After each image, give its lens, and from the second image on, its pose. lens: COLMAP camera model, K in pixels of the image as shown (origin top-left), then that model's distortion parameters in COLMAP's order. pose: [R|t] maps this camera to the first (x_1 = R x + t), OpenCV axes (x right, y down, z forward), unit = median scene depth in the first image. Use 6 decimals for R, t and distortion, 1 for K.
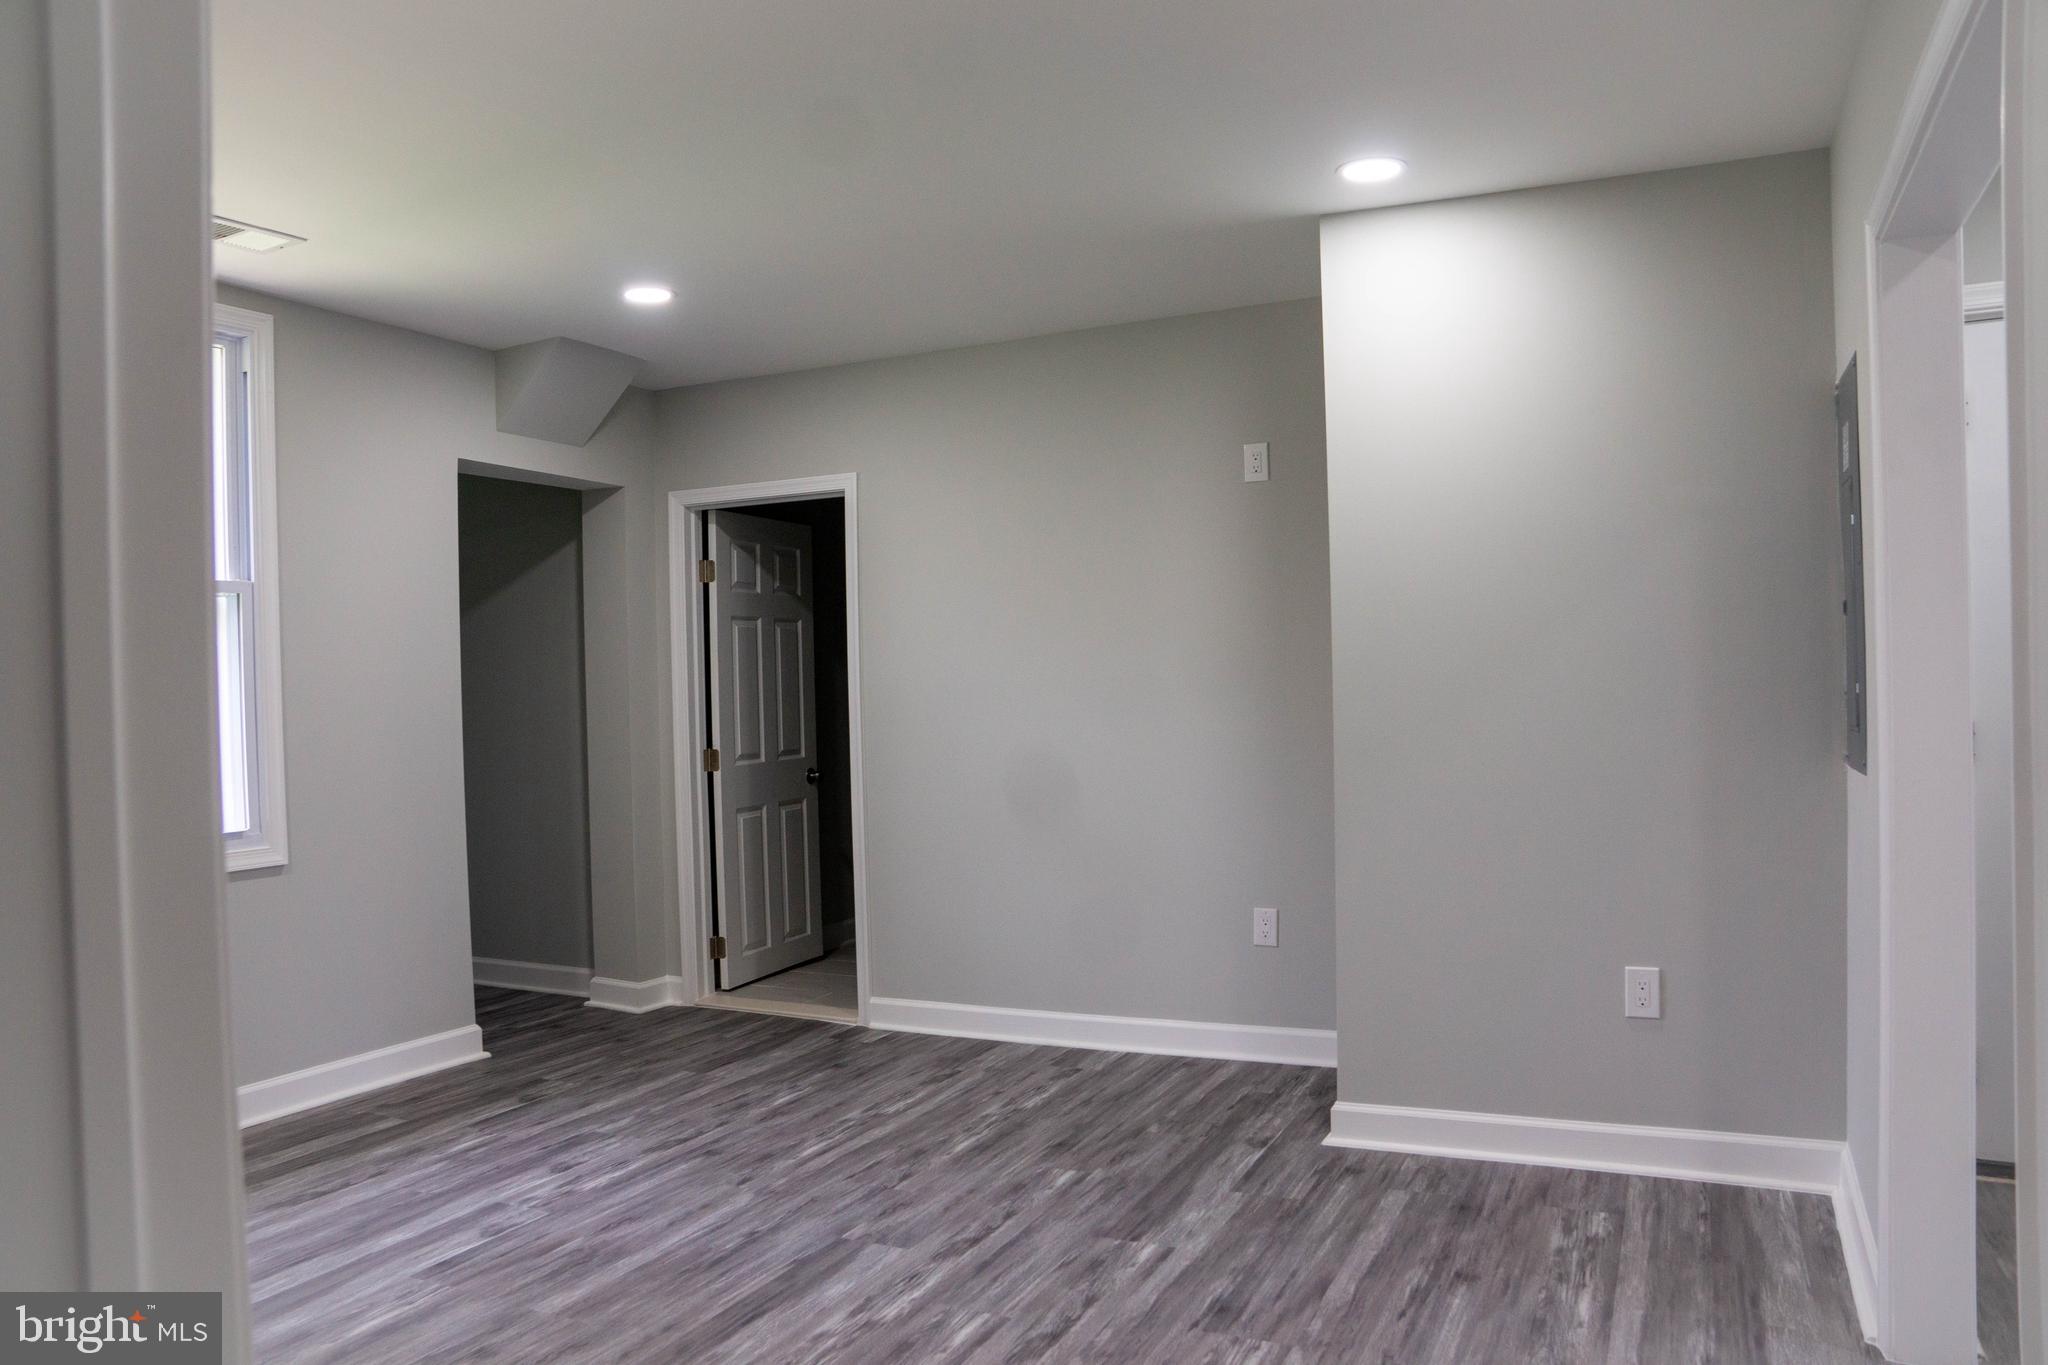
lens RADIAL K [[1444.5, 0, 1022.8], [0, 1444.5, 706.1], [0, 0, 1]] dist [-0.167442, 0.135166]
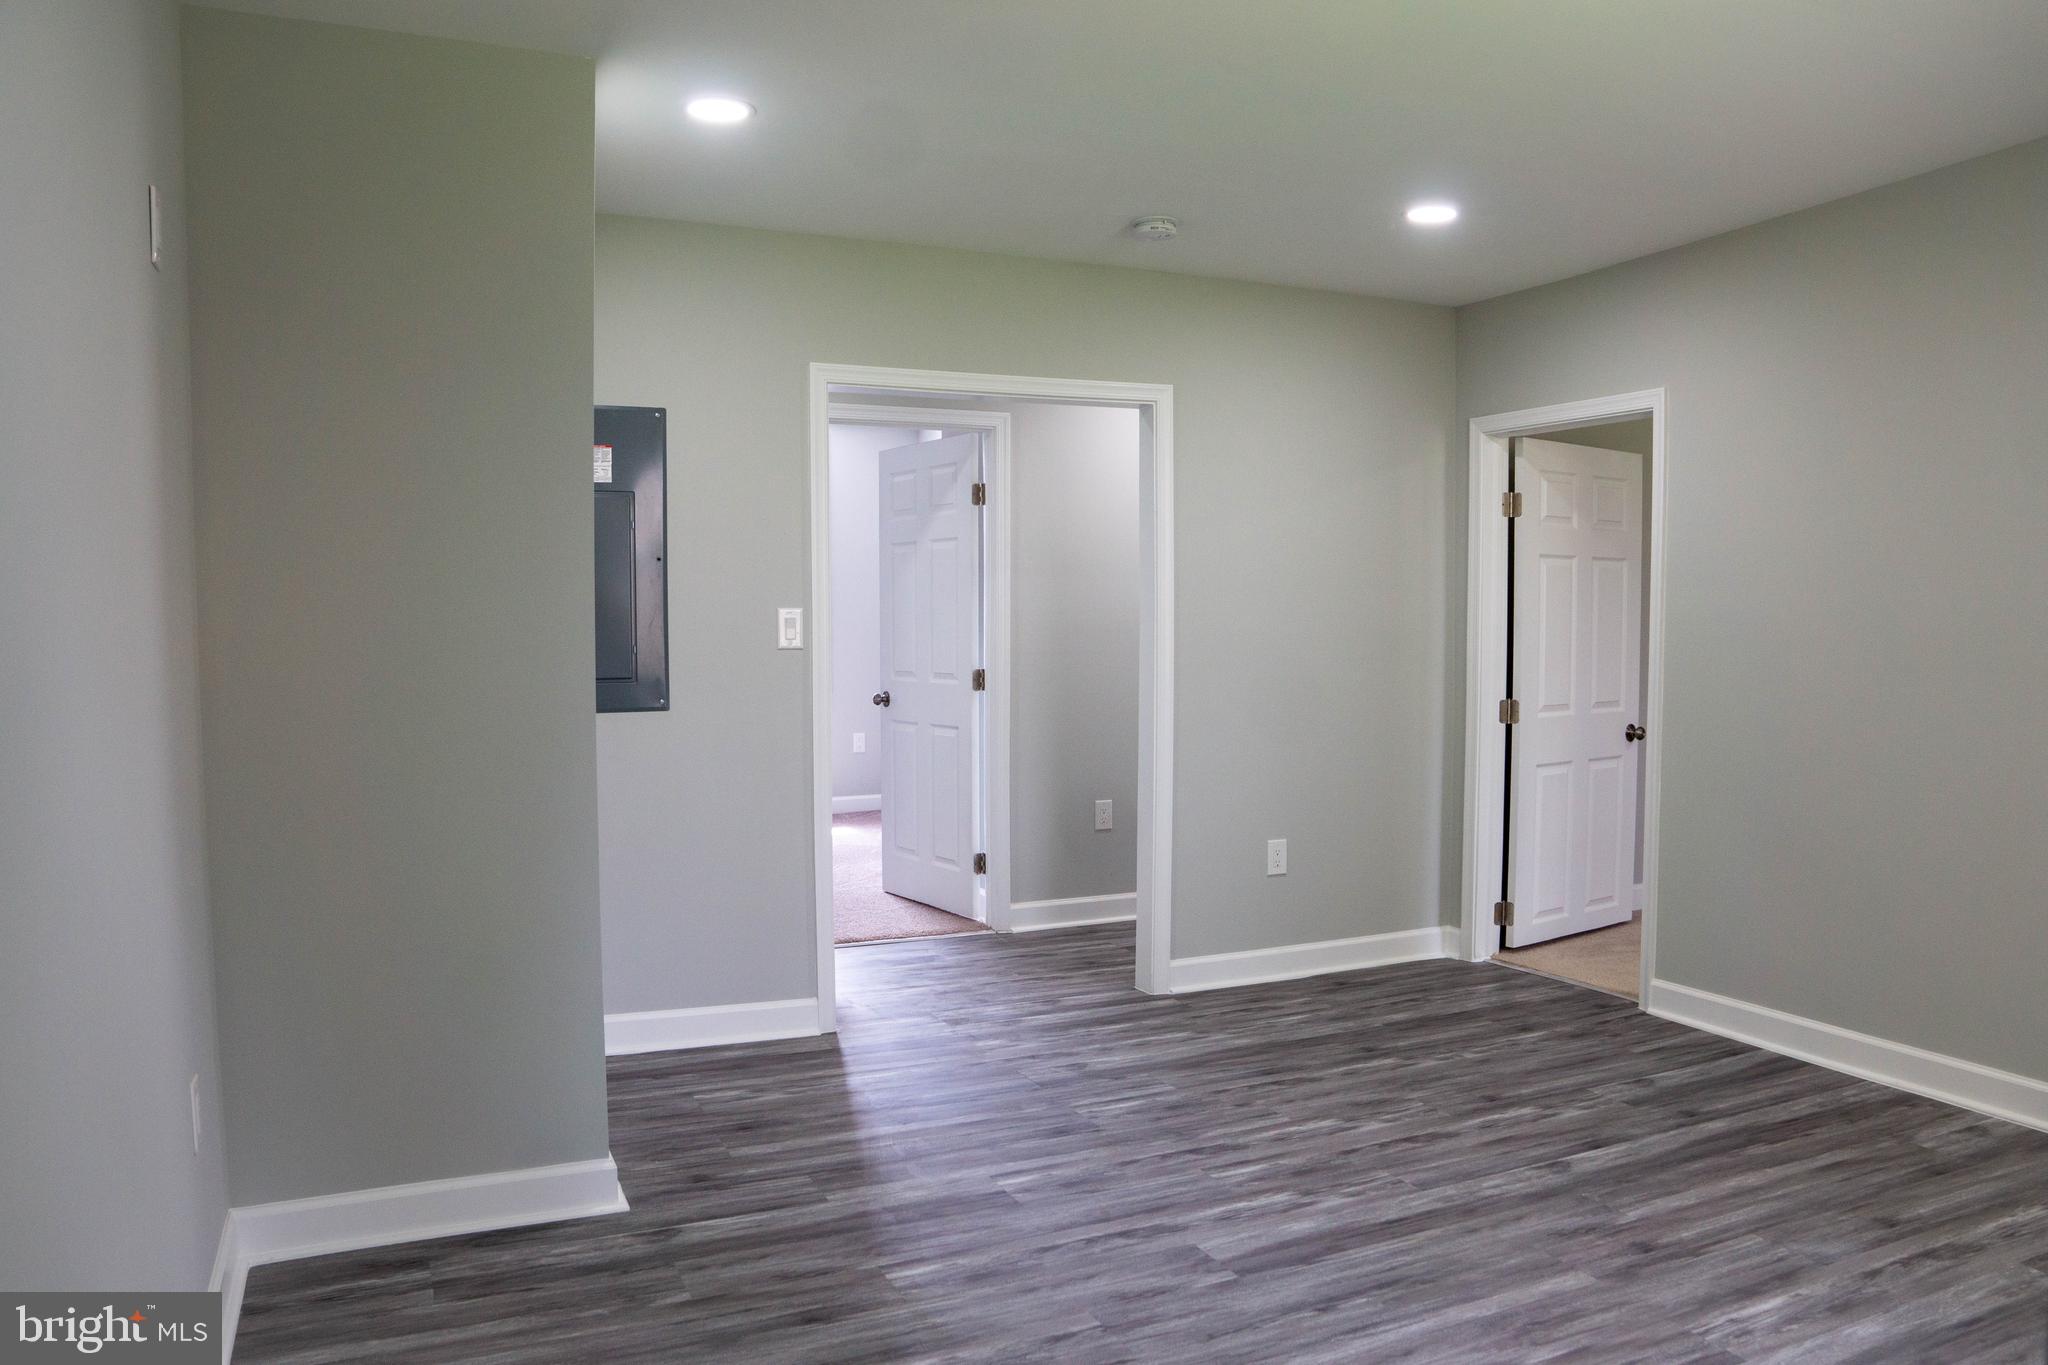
lens RADIAL K [[1387.6, 0, 1024.0], [0, 1387.6, 682.5], [0, 0, 1]] dist [-0.031997, 0.000063]
pose [[-0.739595, -0.012954, 0.672928, -0.620693], [0.021324, 0.998862, 0.042664, -0.040973], [-0.672715, 0.045903, -0.738477, 1.744366]]
